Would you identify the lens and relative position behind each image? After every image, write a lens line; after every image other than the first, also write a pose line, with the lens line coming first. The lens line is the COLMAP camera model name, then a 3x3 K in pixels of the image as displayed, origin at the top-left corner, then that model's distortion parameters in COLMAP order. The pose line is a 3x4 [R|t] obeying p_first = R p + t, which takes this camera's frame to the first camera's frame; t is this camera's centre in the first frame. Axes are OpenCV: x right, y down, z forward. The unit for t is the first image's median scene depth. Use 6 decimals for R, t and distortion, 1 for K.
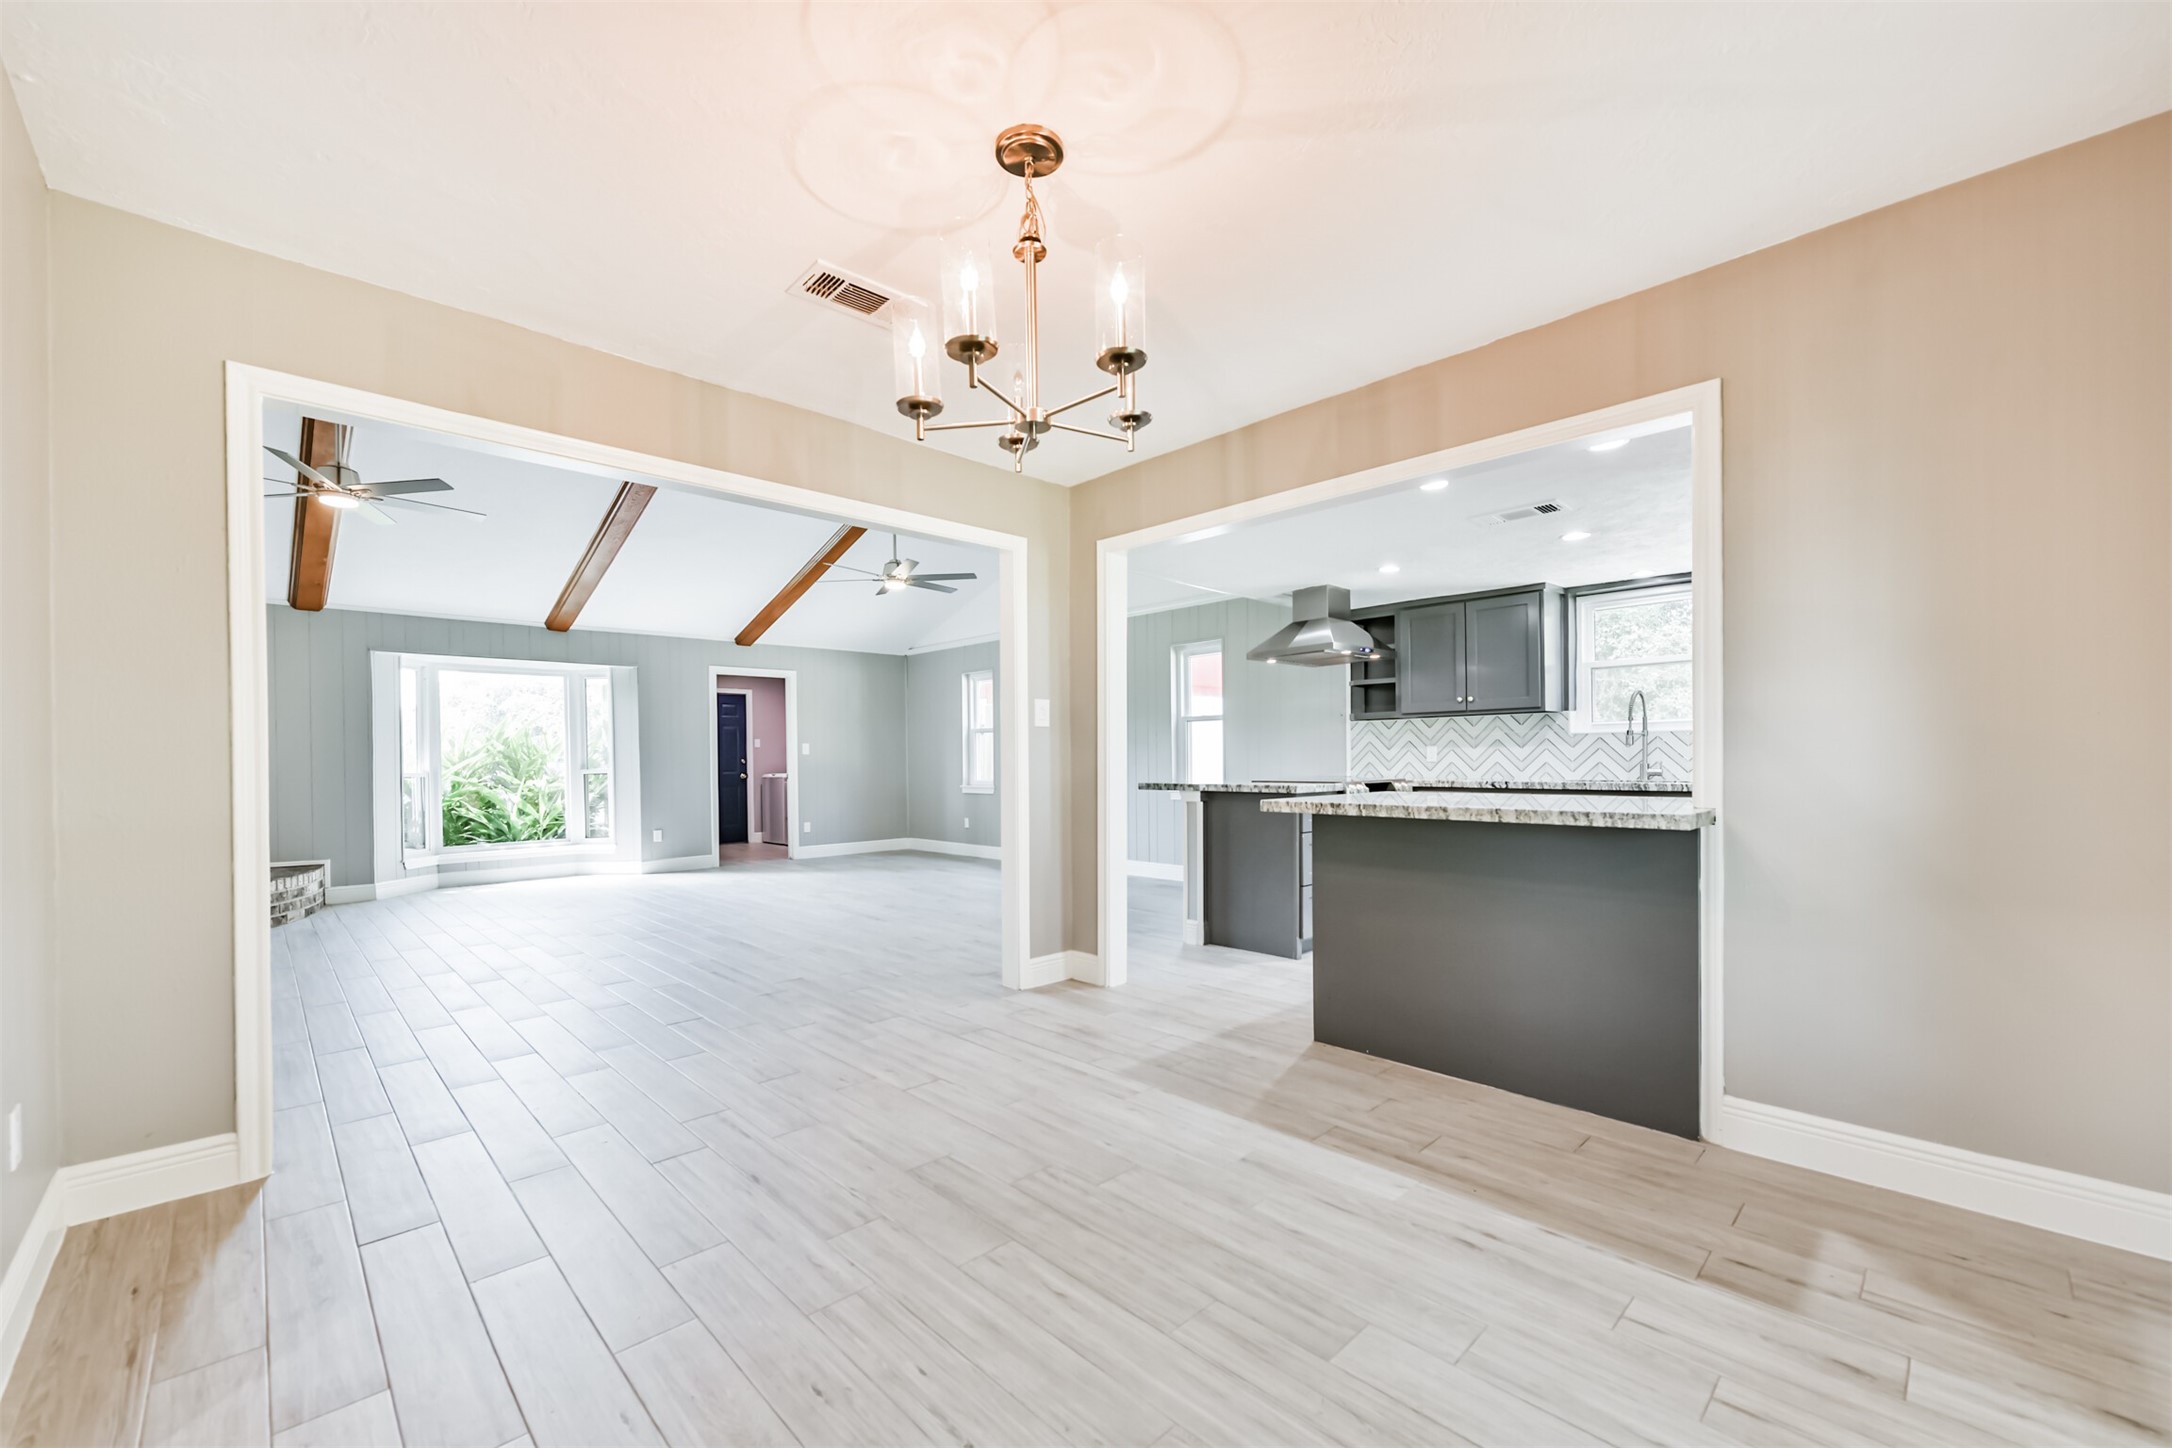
lens RADIAL K [[855.3, 0, 1087.3], [0, 855.3, 760.2], [0, 0, 1]] dist [-0.002398, -0.000878]
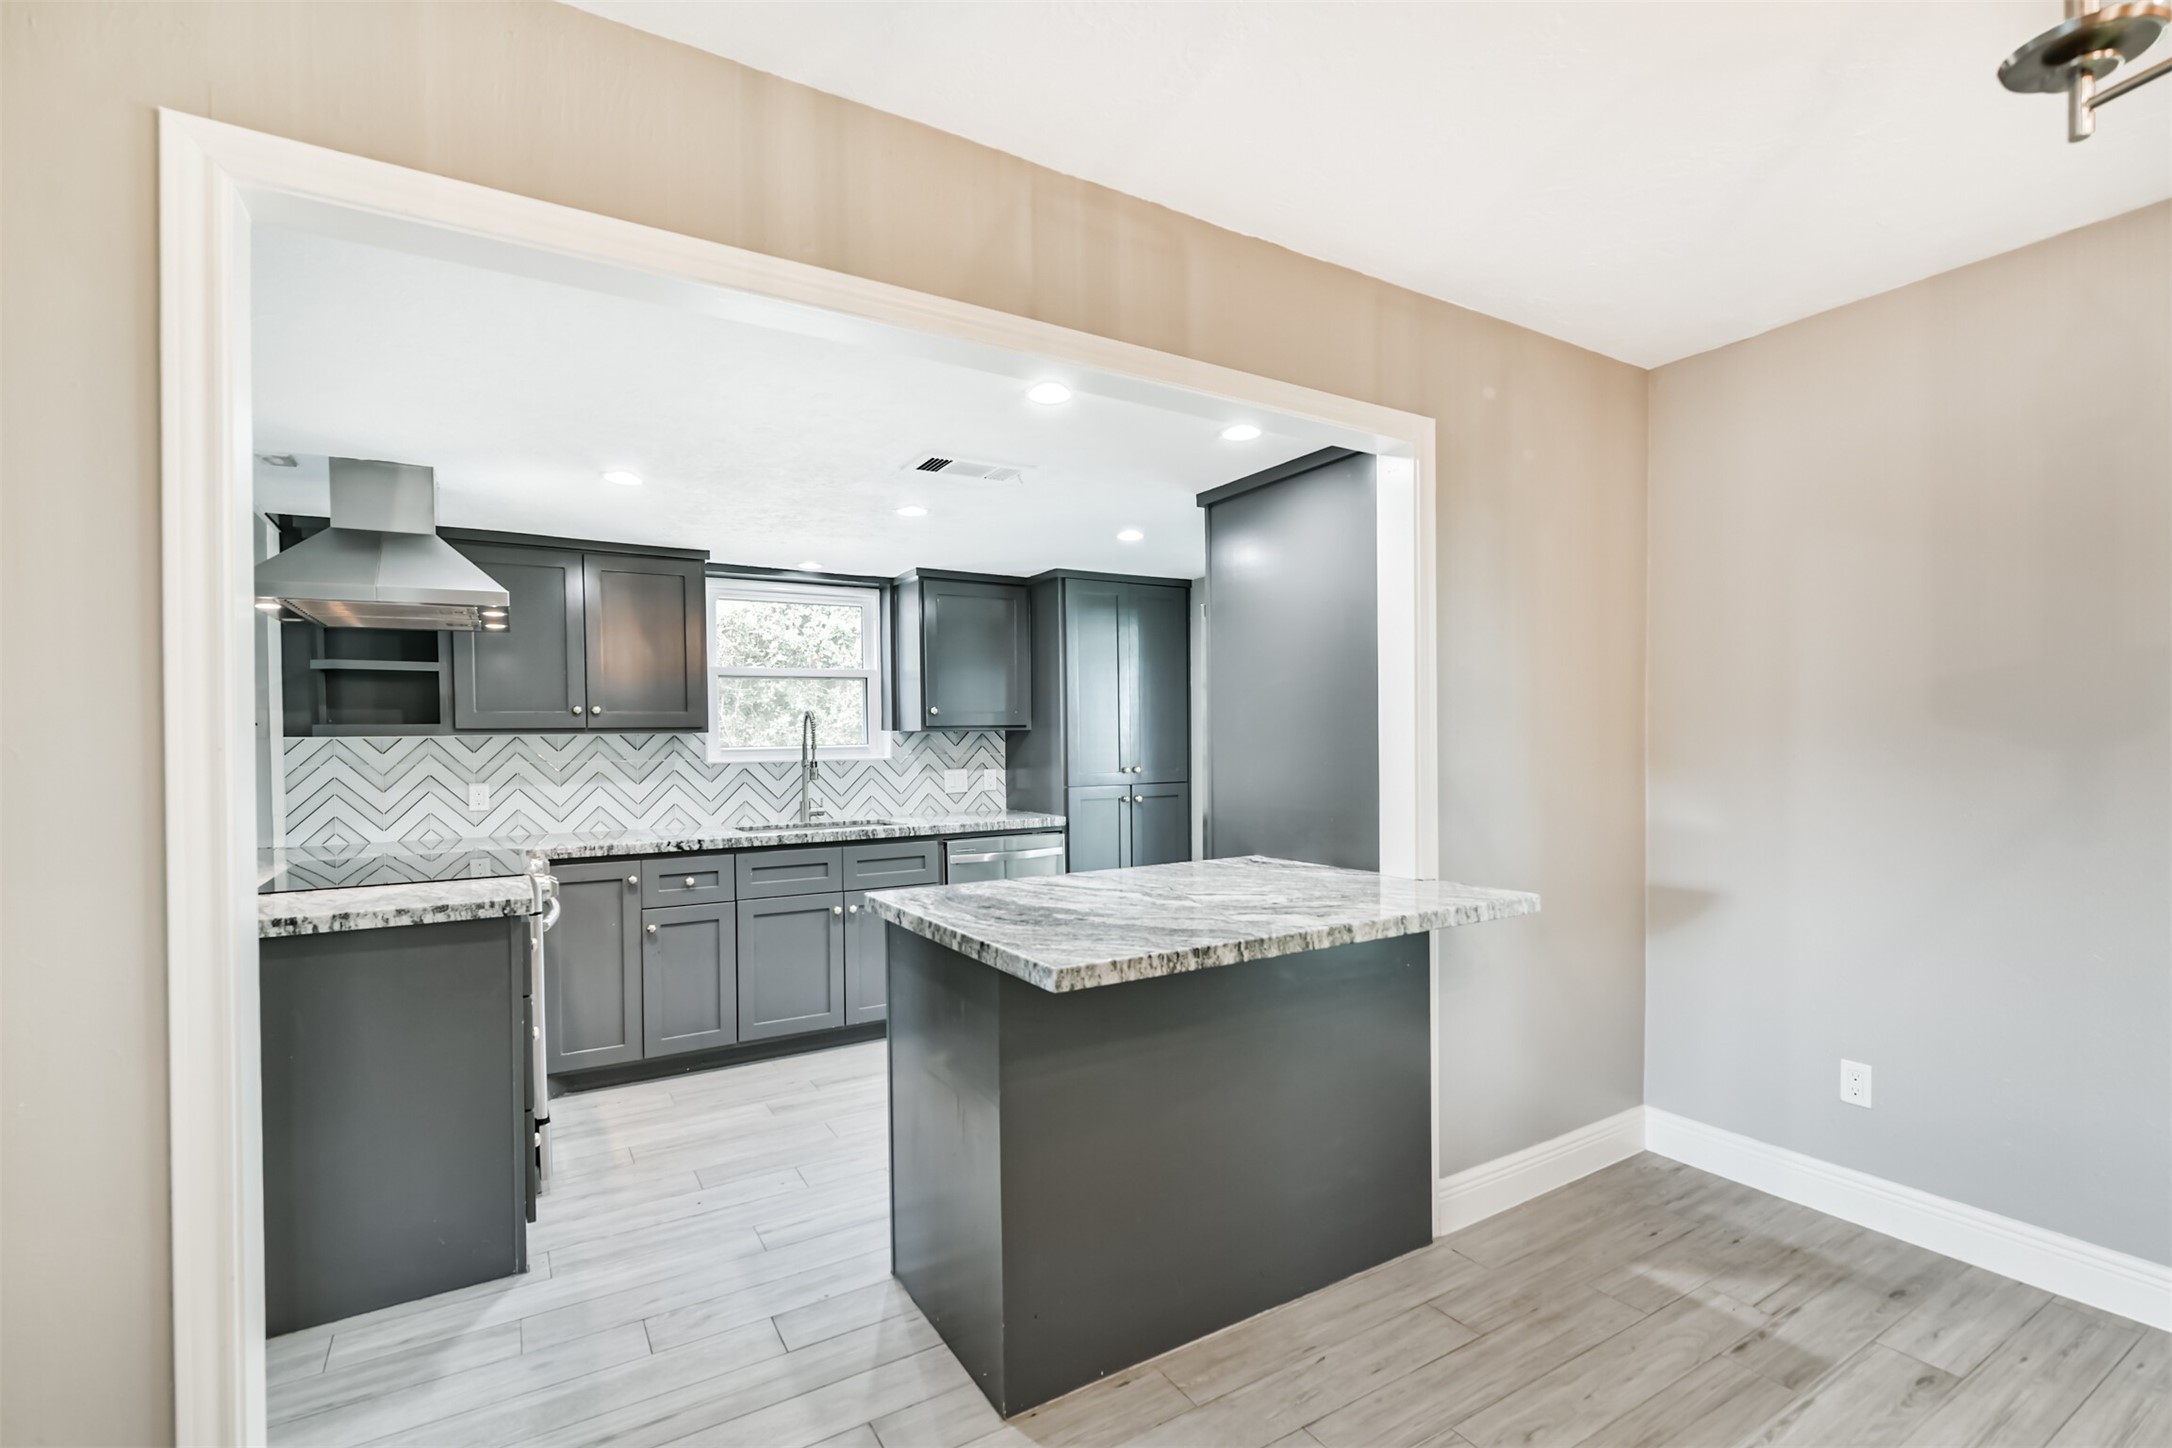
lens RADIAL K [[973.7, 0, 1094.8], [0, 973.7, 748.6], [0, 0, 1]] dist [-0.010271, 0.001610]
pose [[0.221240, -0.002340, 0.975217, -0.315654], [0.012033, 0.999928, -0.000331, -0.074372], [-0.975145, 0.011808, 0.221252, 0.937203]]
